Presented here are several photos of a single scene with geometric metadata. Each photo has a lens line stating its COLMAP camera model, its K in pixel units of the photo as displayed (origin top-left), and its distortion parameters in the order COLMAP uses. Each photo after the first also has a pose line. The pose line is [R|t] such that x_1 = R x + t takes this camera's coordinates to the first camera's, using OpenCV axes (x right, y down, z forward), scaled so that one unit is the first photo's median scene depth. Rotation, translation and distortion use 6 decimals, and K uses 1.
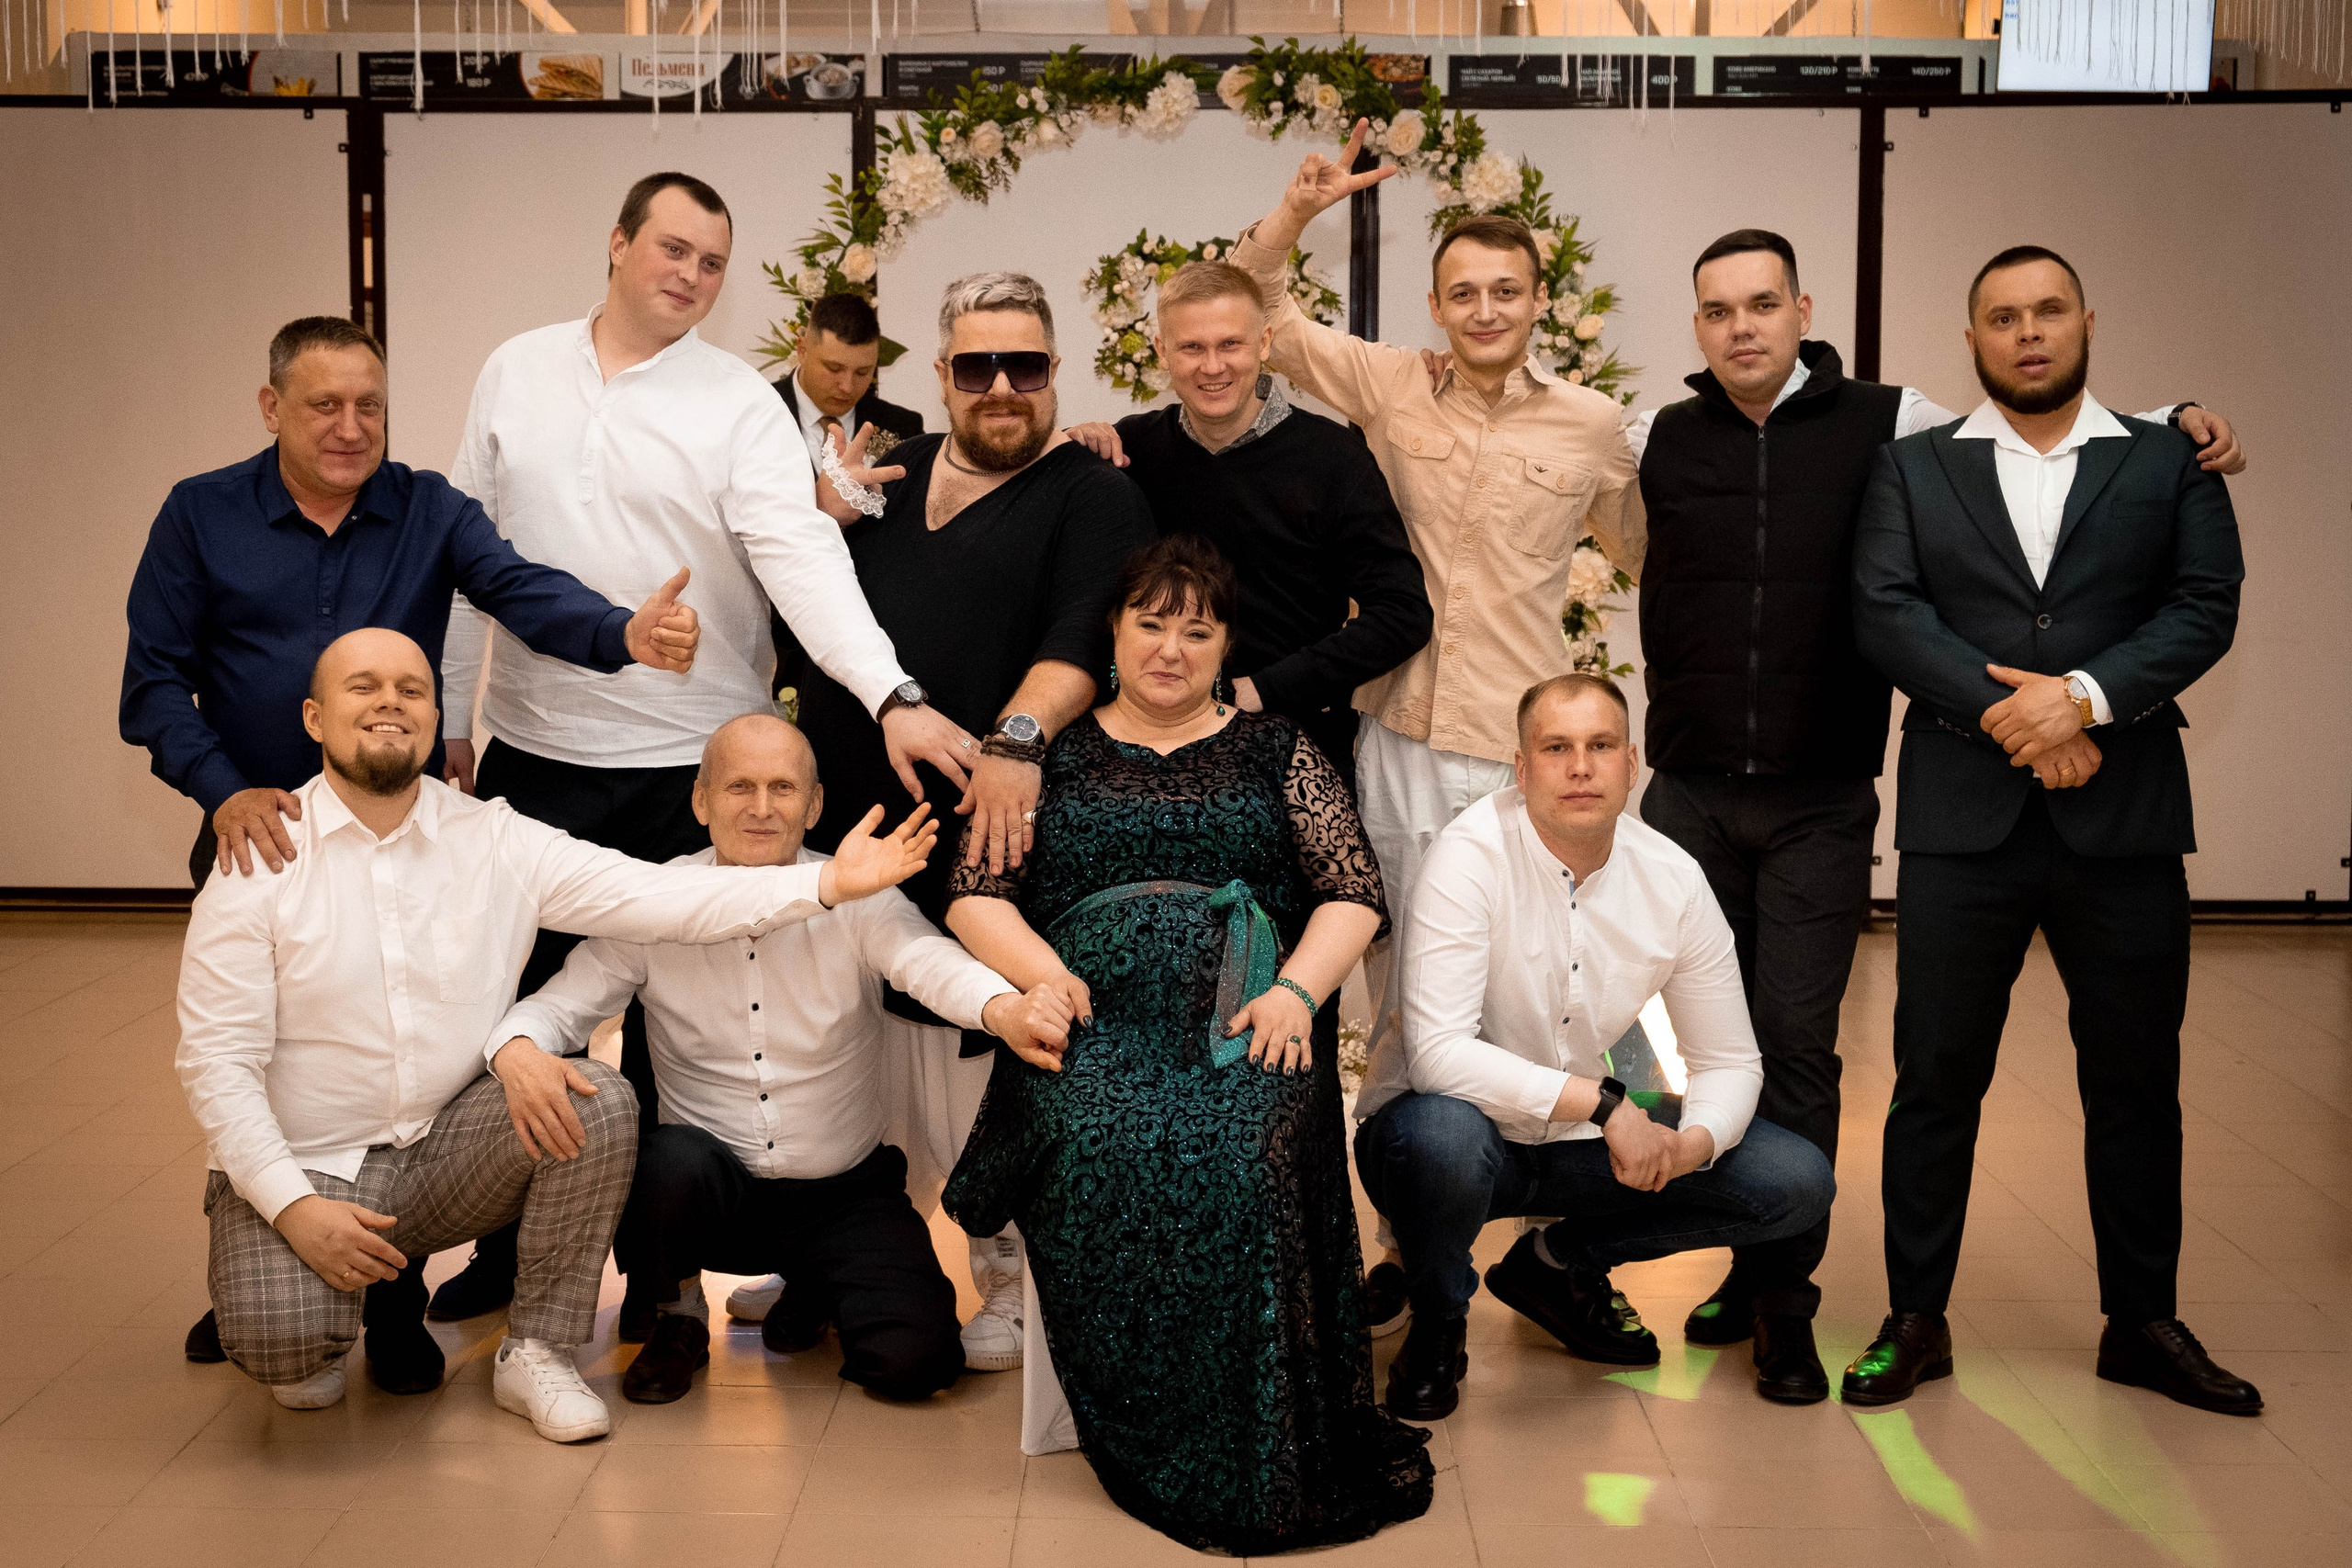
lens RADIAL K [[3379.1, 0, 1119.5], [0, 3379.1, 775.7], [0, 0, 1]] dist [-0.022420, 0.000000]
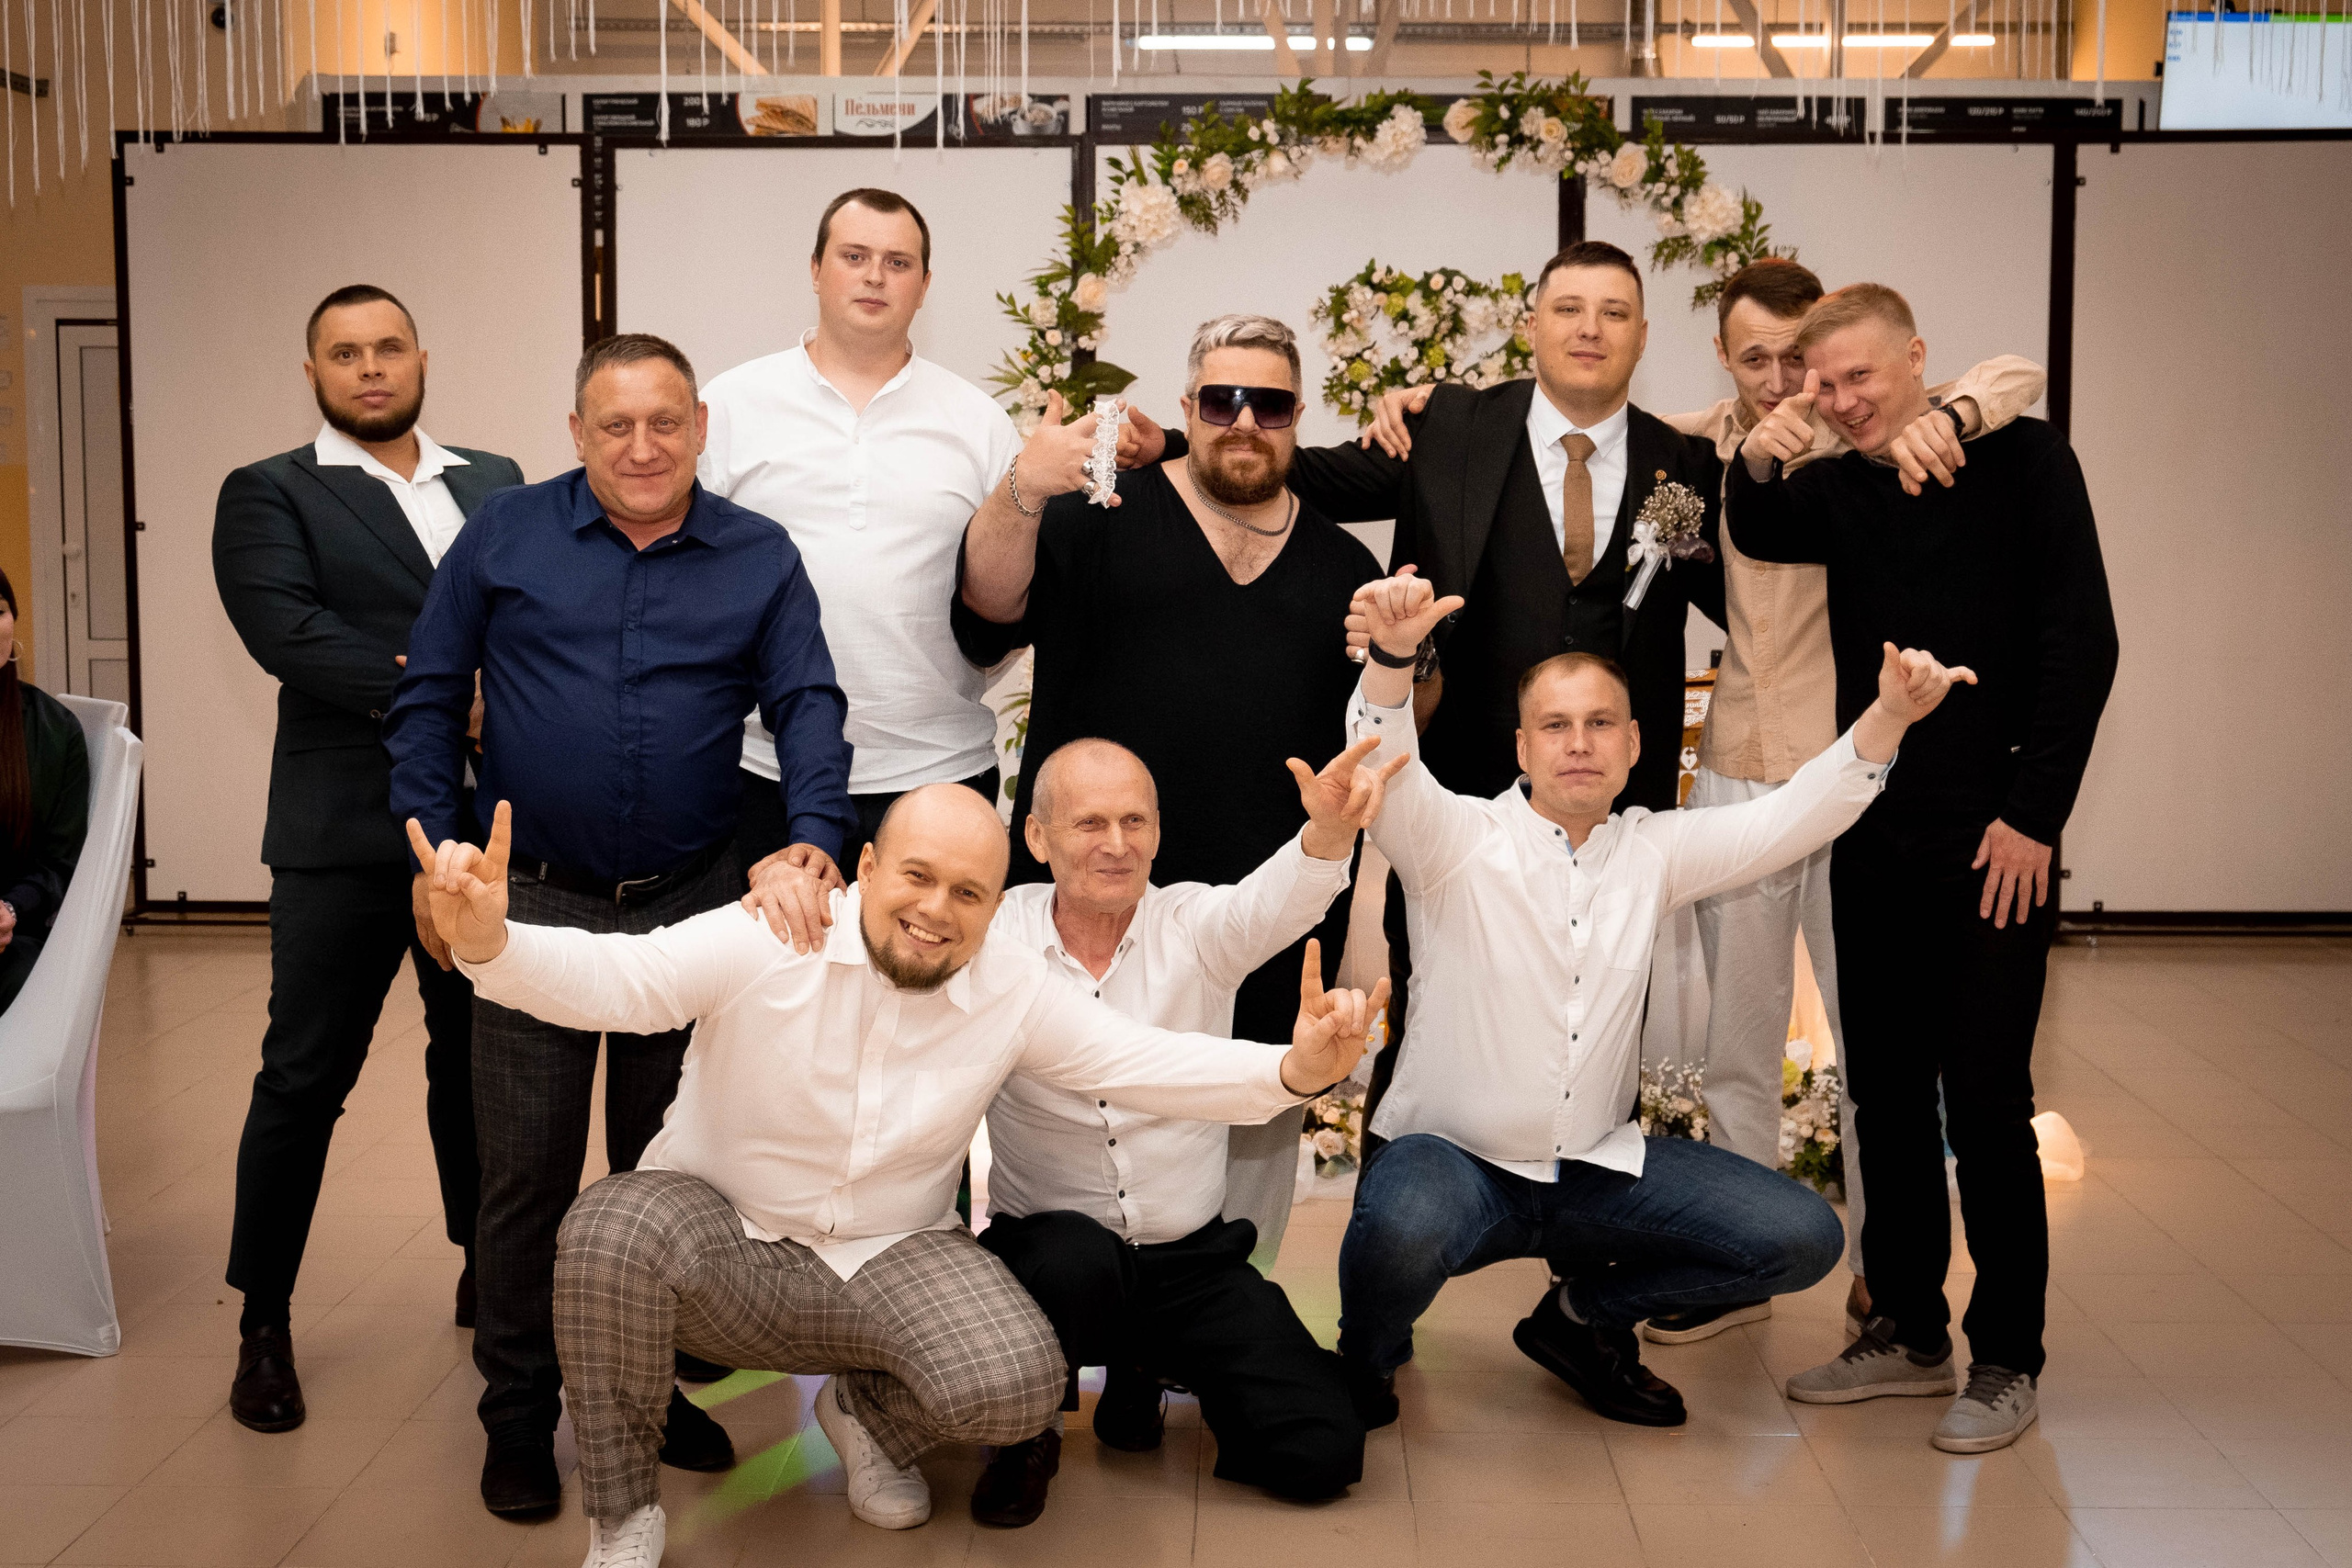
lens RADIAL K [[2942.5, 0, 1187.9], [0, 2942.5, 713.0], [0, 0, 1]] dist [-0.044037, 0.000000]
pose [[0.999988, -0.001044, 0.004883, -0.052400], [0.001103, 0.999927, -0.012034, -0.014753], [-0.004870, 0.012039, 0.999916, 0.117362]]
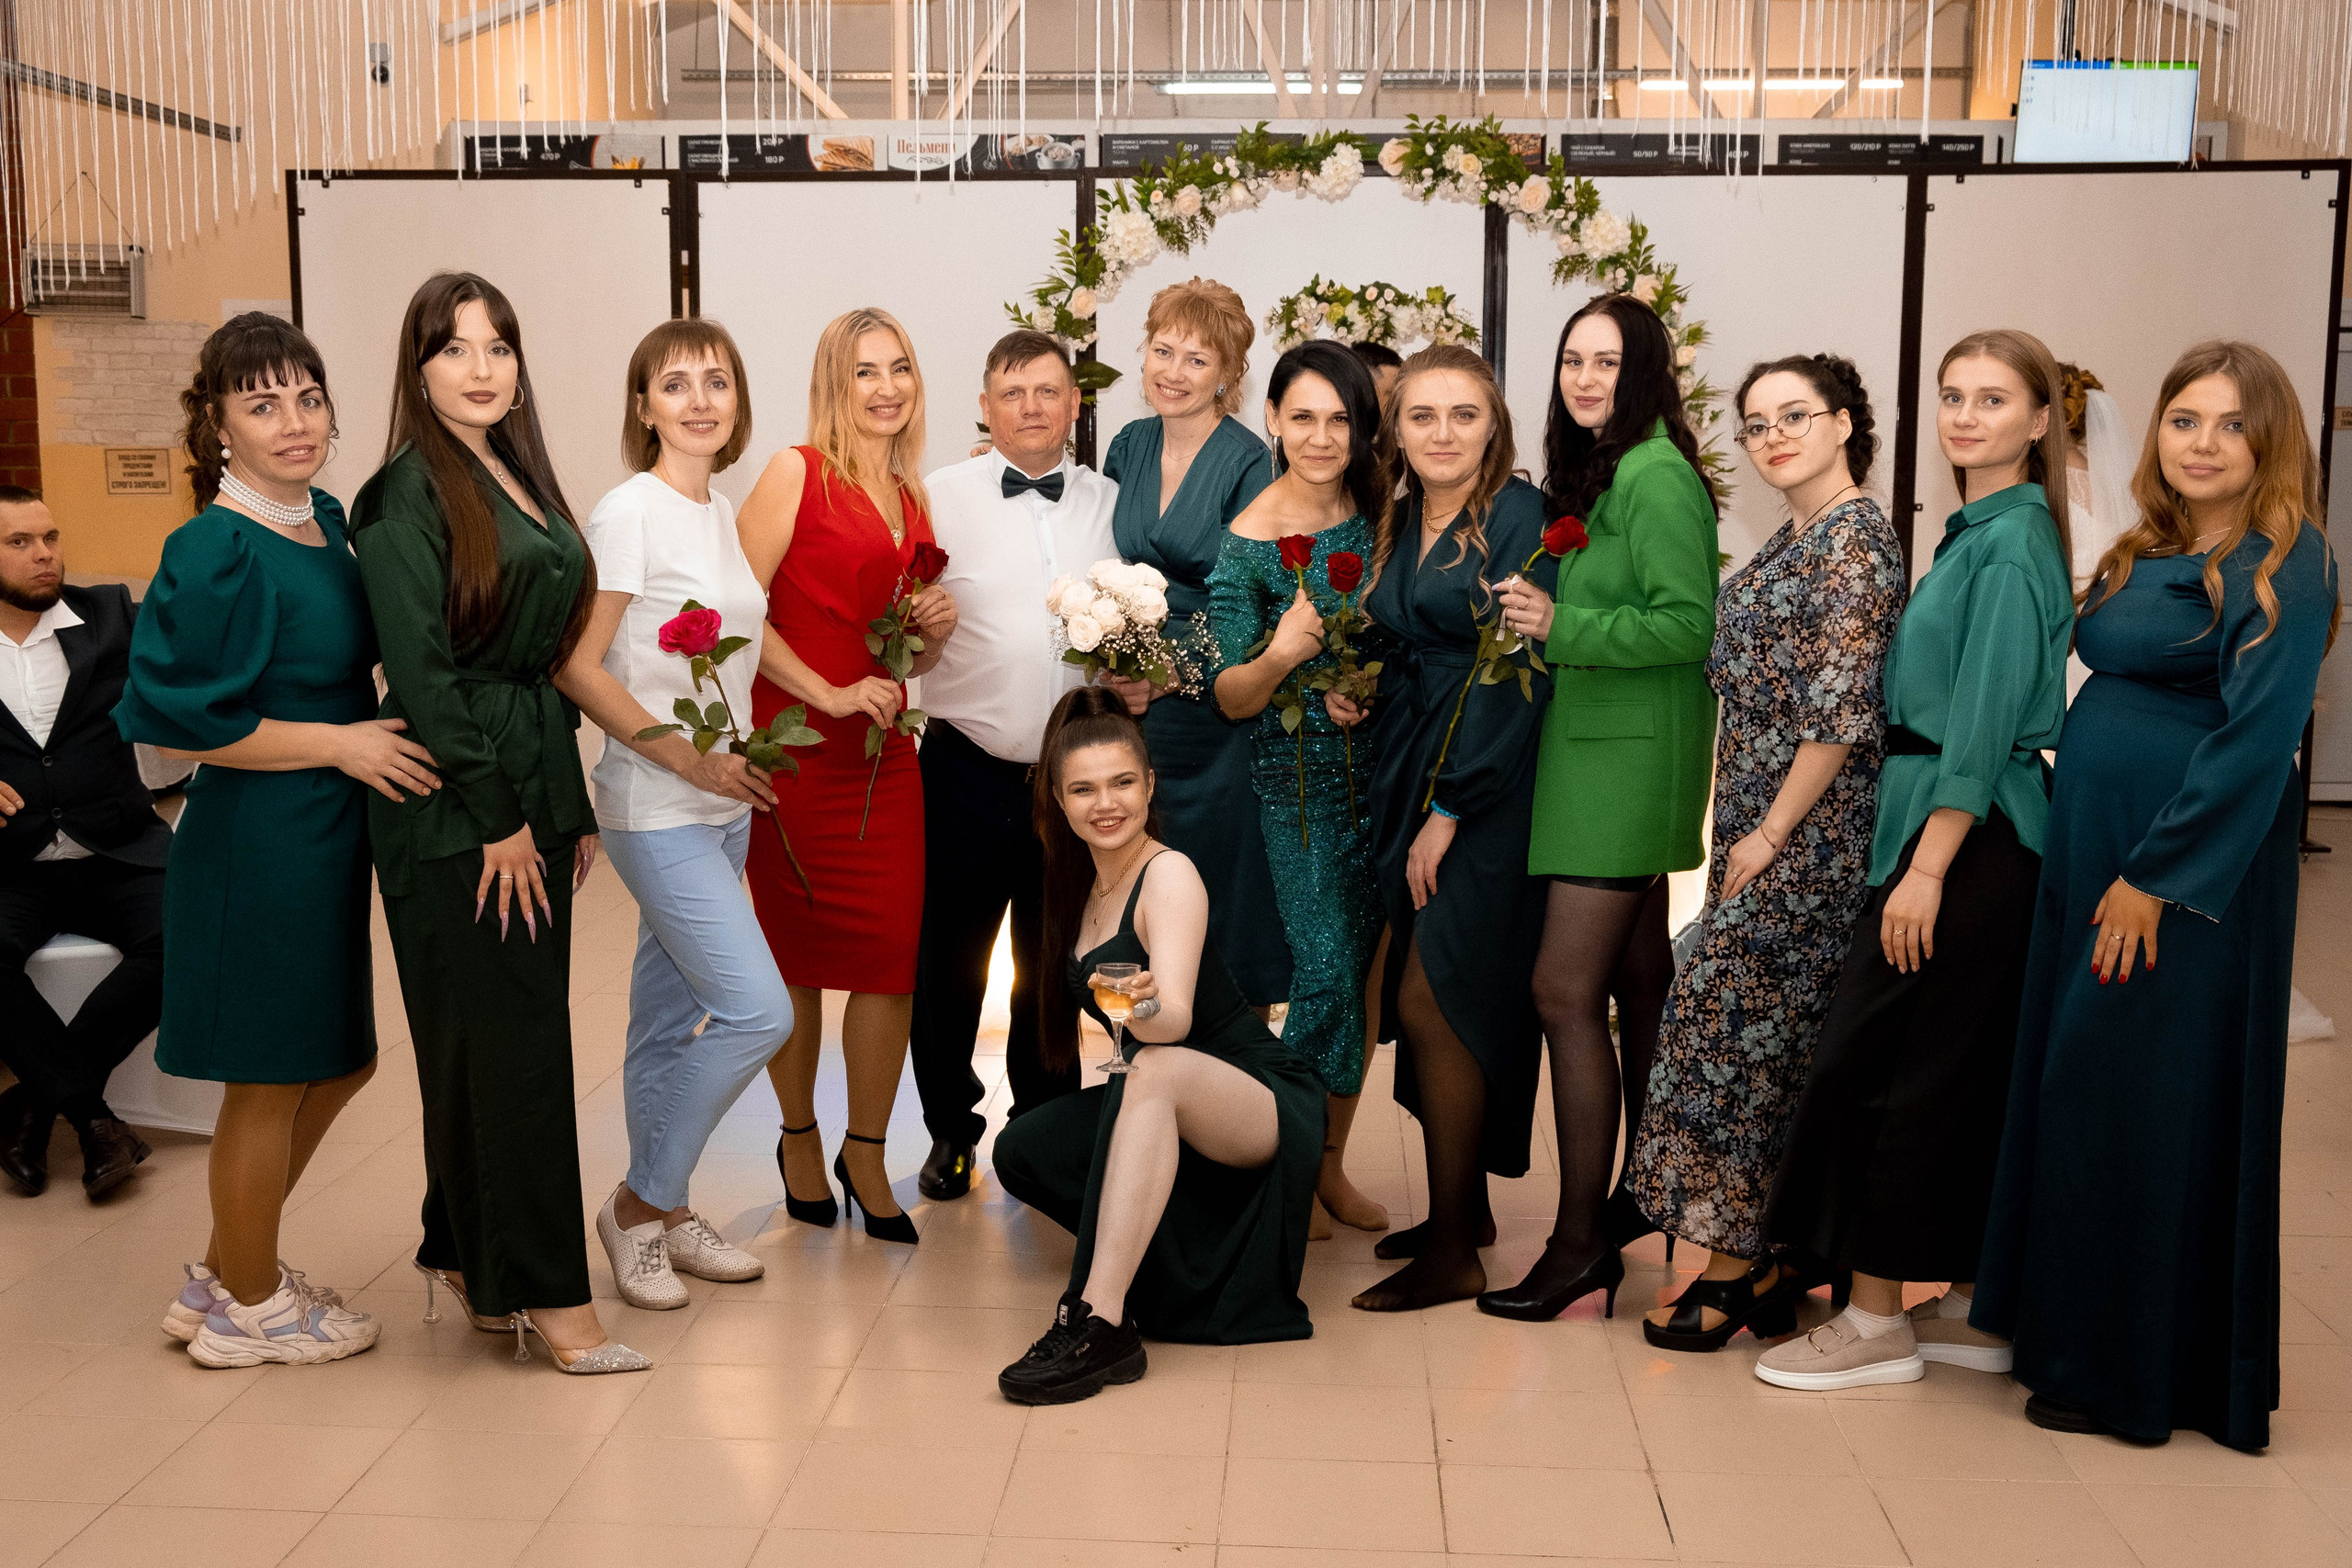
lens RADIAL K [[2557.1, 0, 1158.5], [0, 2557.1, 849.6], [0, 0, 1]] dist [-0.038829, 0.000000]
pose [[0.999185, 0.007400, -0.039682, -0.011808], [-0.005205, 0.998465, 0.055142, -0.005467], [0.040029, -0.054891, 0.997690, 0.069548]]
